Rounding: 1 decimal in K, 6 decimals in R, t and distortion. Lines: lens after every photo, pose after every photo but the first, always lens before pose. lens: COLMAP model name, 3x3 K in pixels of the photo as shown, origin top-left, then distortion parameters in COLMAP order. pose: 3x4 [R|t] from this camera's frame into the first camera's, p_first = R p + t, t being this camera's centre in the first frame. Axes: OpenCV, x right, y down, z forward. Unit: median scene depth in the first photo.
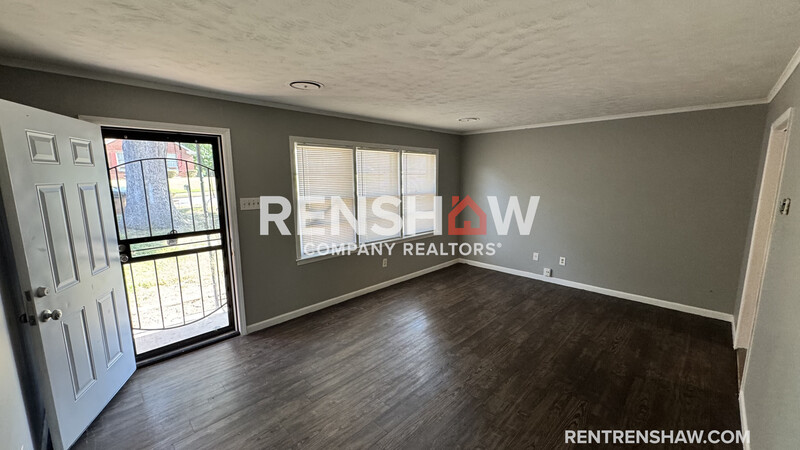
lens RADIAL K [[318.4, 0, 402.1], [0, 318.4, 227.7], [0, 0, 1]] dist [0.000168, 0.000207]
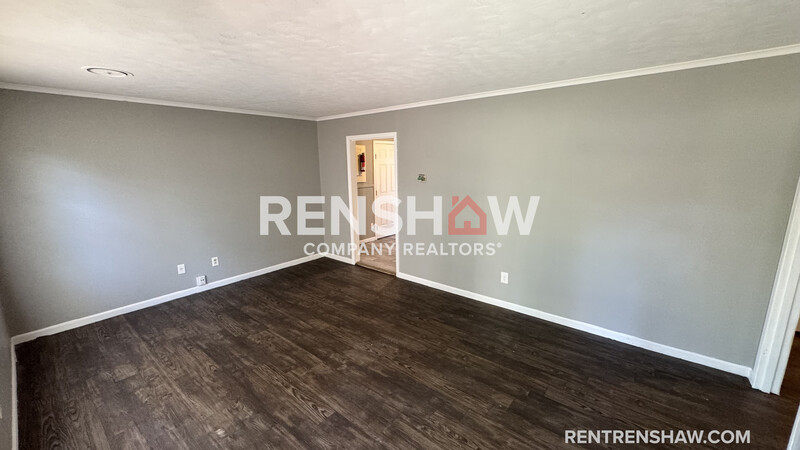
lens RADIAL K [[318.4, 0, 398.1], [0, 318.4, 229.8], [0, 0, 1]] dist [0.000168, 0.000207]
pose [[-0.077878, -0.203773, 0.975916, -0.485636], [0.175335, 0.960832, 0.214616, -0.102235], [-0.981424, 0.187826, -0.039099, 0.600426]]
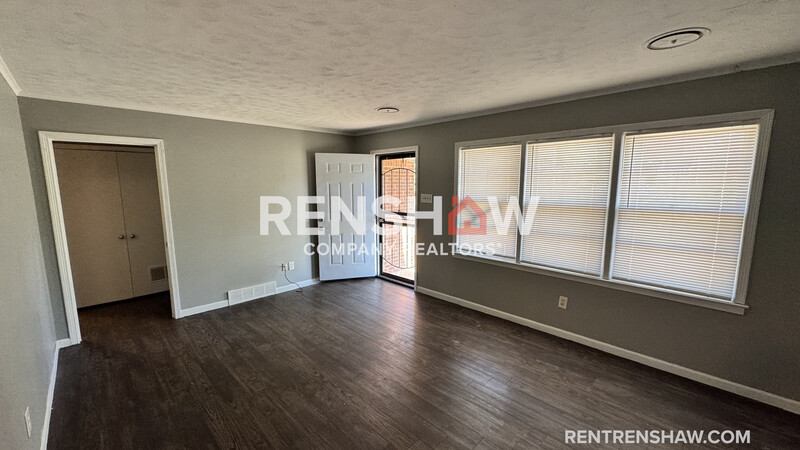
lens RADIAL K [[318.4, 0, 400.3], [0, 318.4, 226.3], [0, 0, 1]] dist [0.000168, 0.000207]
pose [[-0.012538, 0.138875, -0.990231, 0.715019], [-0.160391, 0.977206, 0.139079, -0.105278], [0.986974, 0.160568, 0.010022, 0.724488]]
